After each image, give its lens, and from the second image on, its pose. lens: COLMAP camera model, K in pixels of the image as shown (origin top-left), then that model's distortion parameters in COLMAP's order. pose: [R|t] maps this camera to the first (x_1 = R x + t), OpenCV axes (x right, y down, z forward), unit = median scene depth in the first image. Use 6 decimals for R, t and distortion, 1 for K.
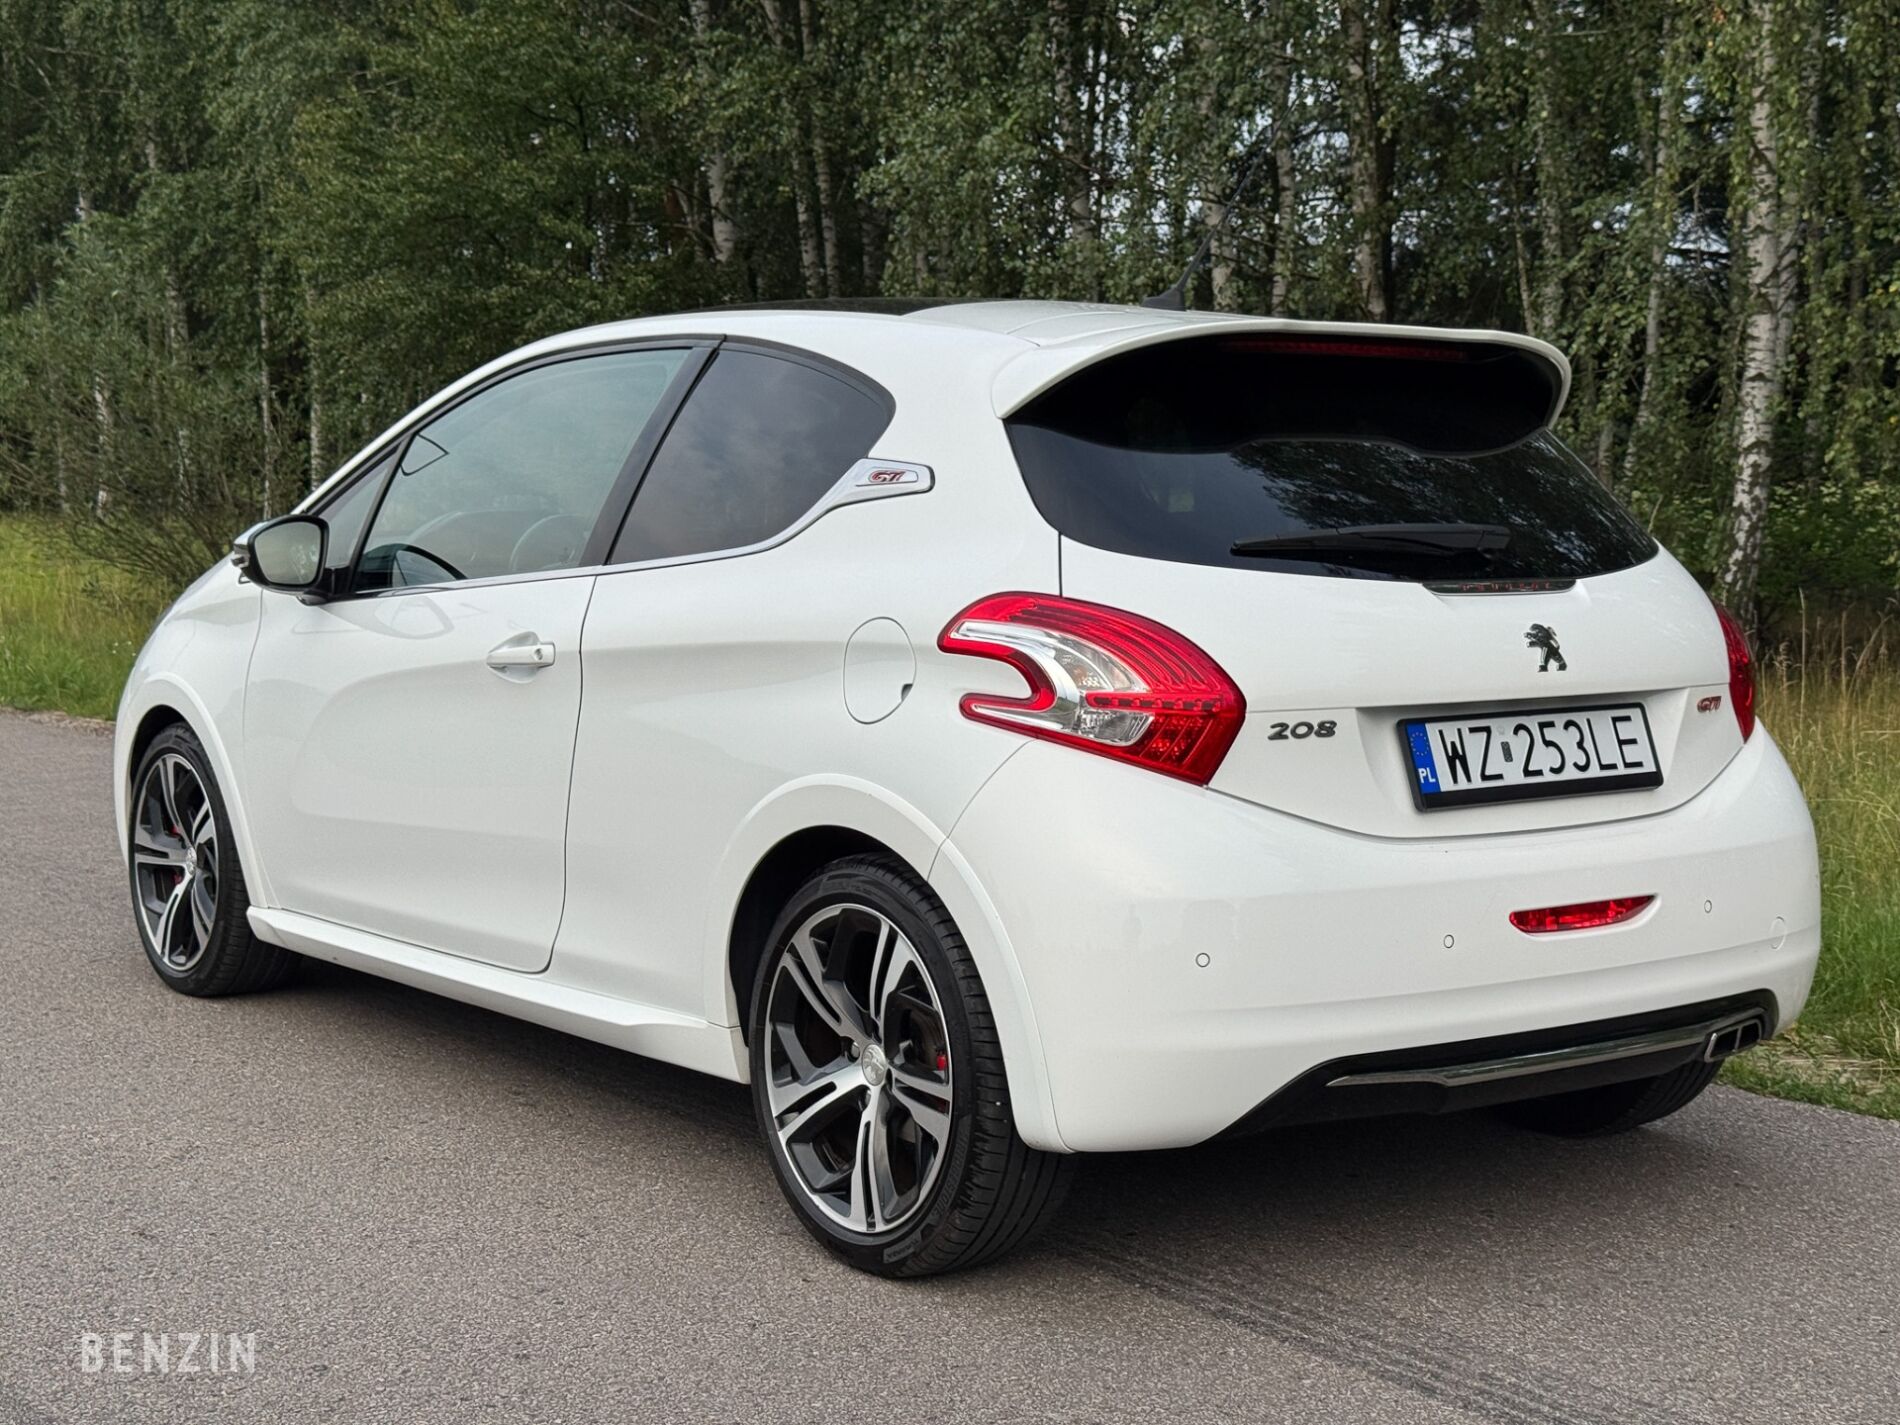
lens RADIAL K [[2636.7, 0, 896.0], [0, 2636.7, 701.8], [0, 0, 1]] dist [0.168969, -0.029373]
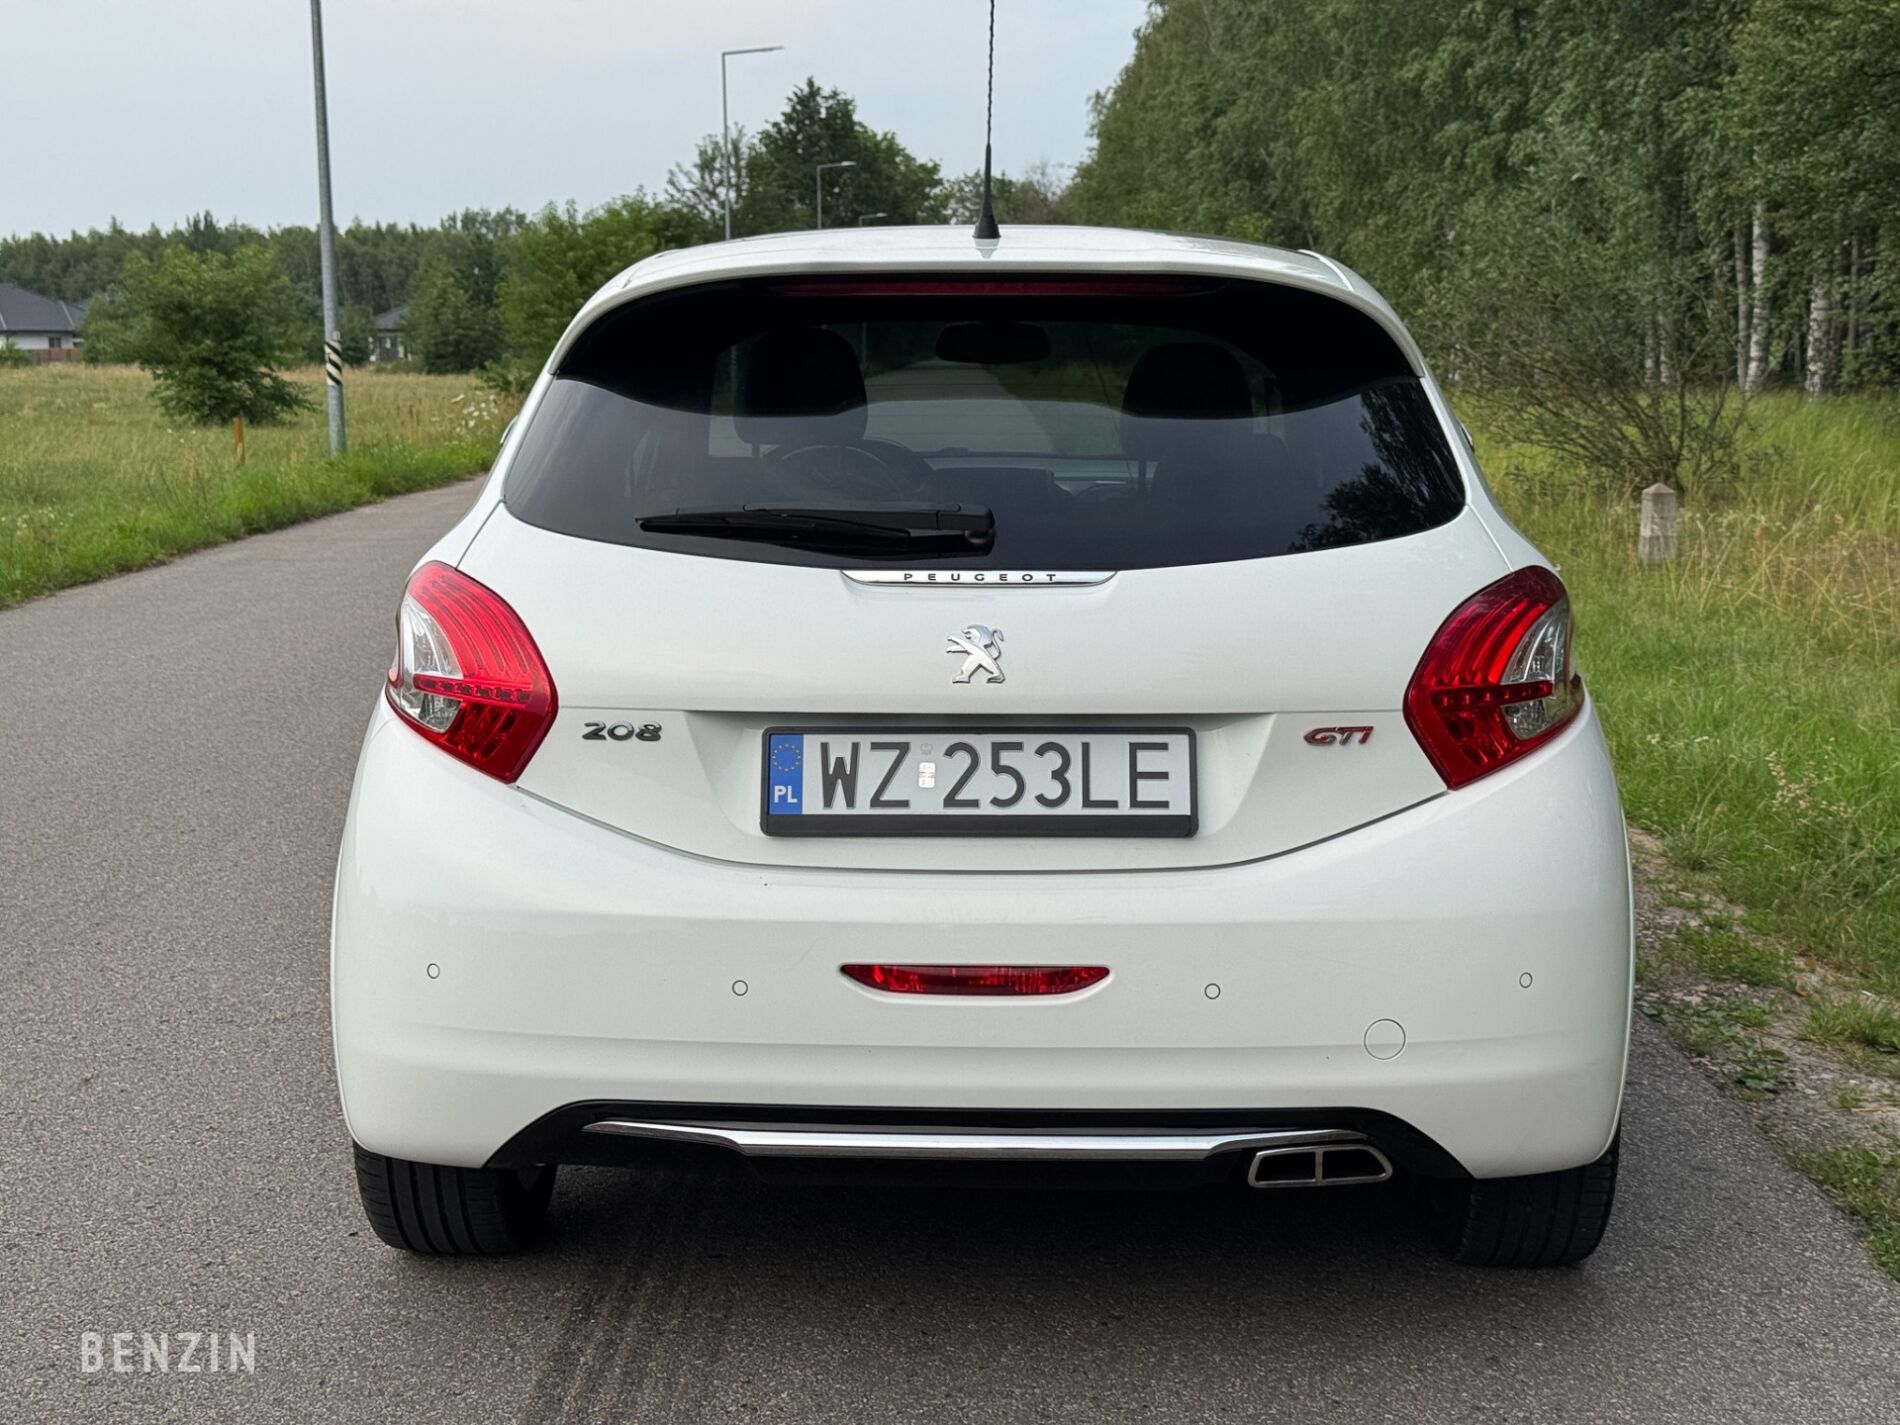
lens RADIAL K [[2675.0, 0, 950.0], [0, 2675.0, 712.5], [0, 0, 1]] dist [0.199924, -0.370768]
pose [[0.785411, 0.075537, -0.614349, 0.747361], [-0.044908, 0.996864, 0.065156, -0.055759], [0.617344, -0.023586, 0.786340, 0.339995]]
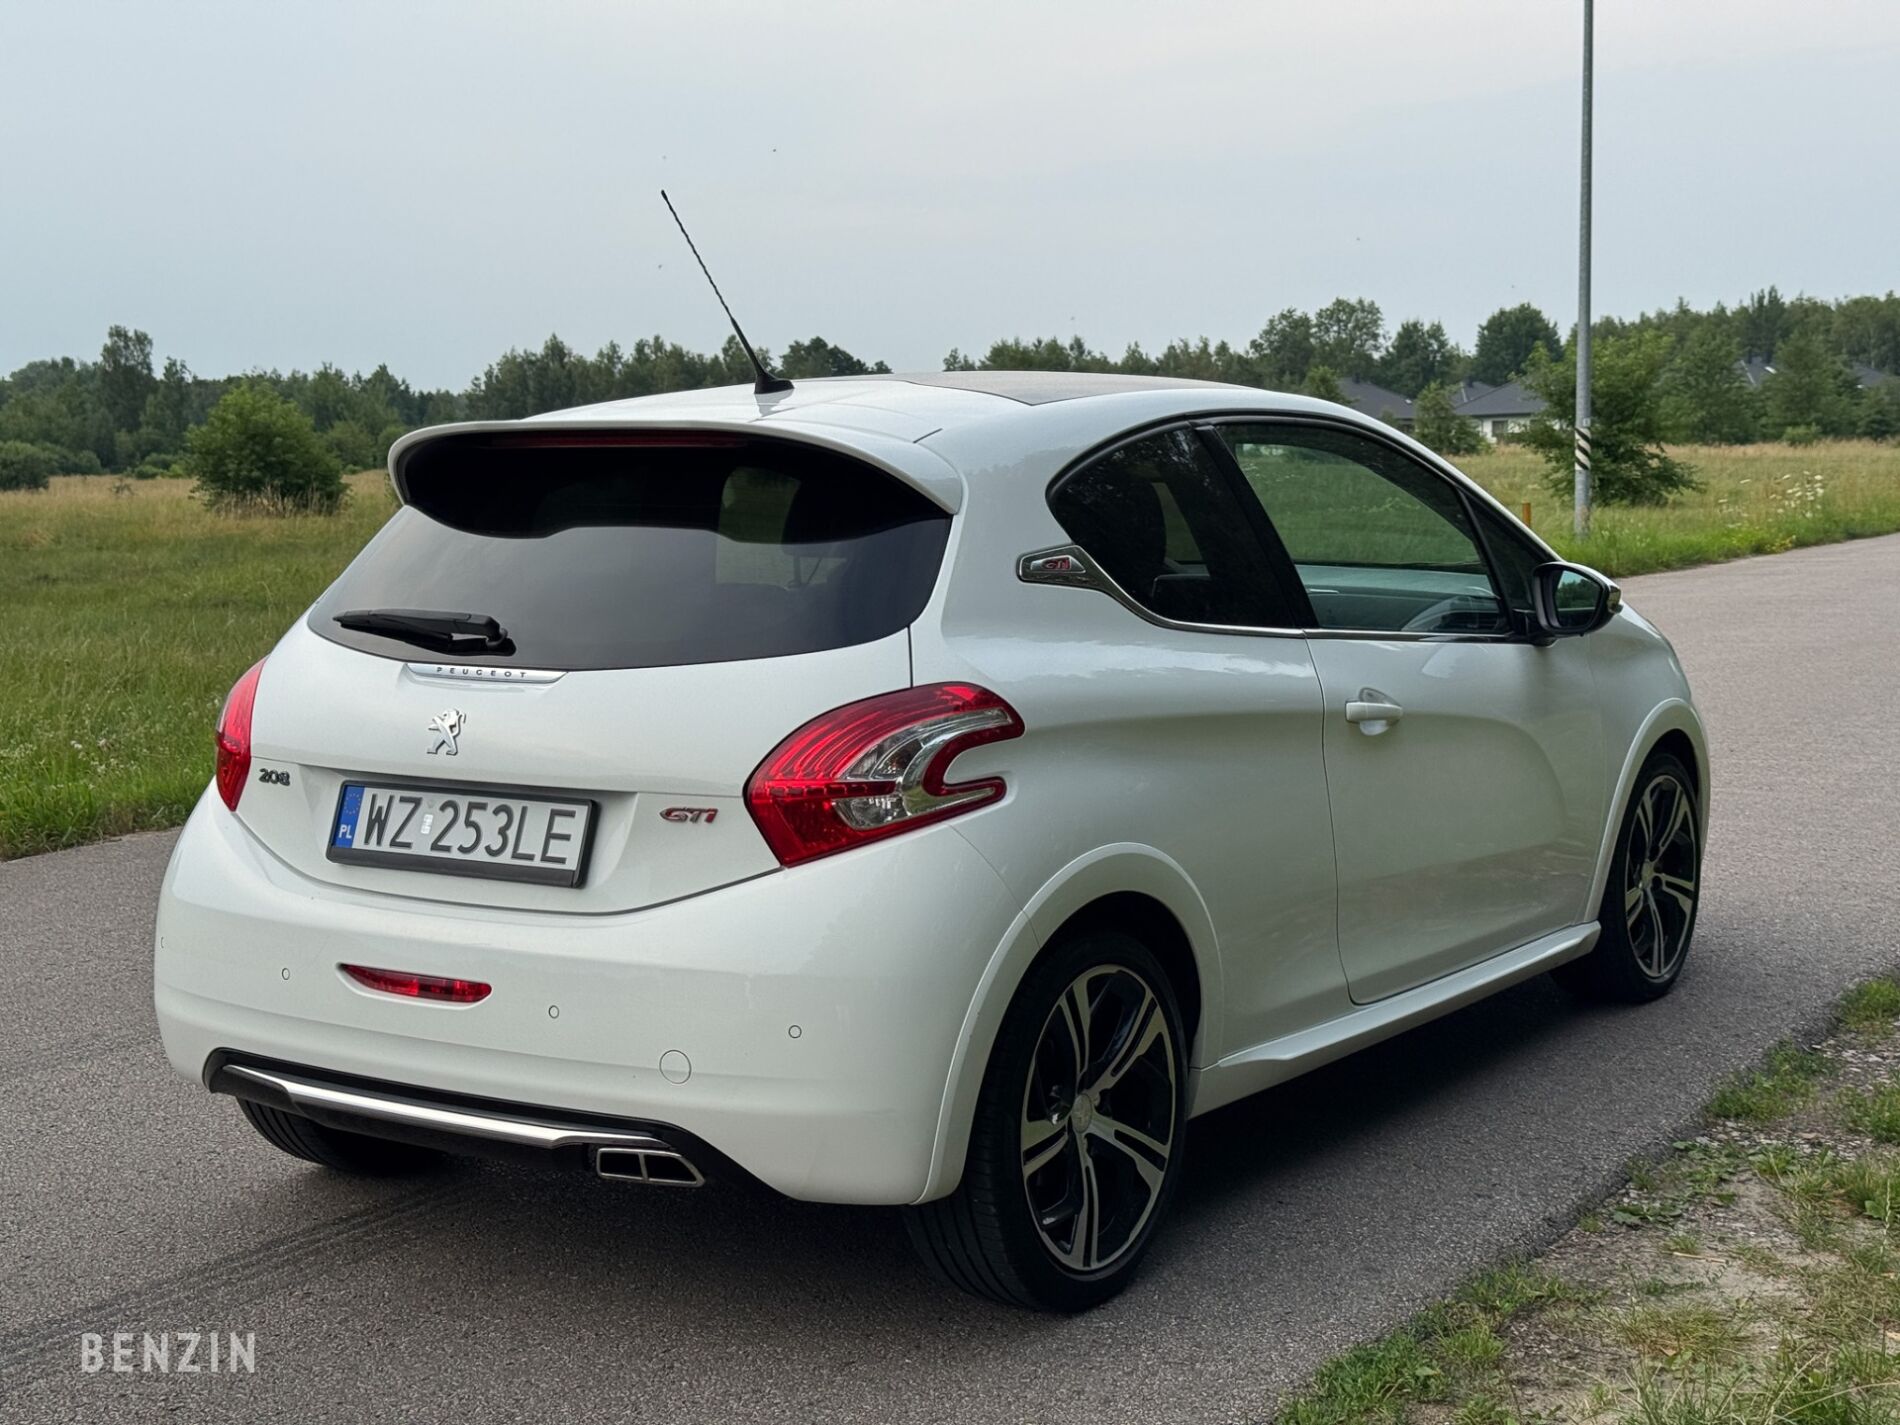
lens RADIAL K [[2675.0, 0, 950.0], [0, 2675.0, 712.5], [0, 0, 1]] dist [0.199924, -0.370768]
pose [[0.335442, 0.087534, -0.937985, 1.313500], [-0.065087, 0.995448, 0.069621, -0.115488], [0.939810, 0.037697, 0.339612, 0.821795]]
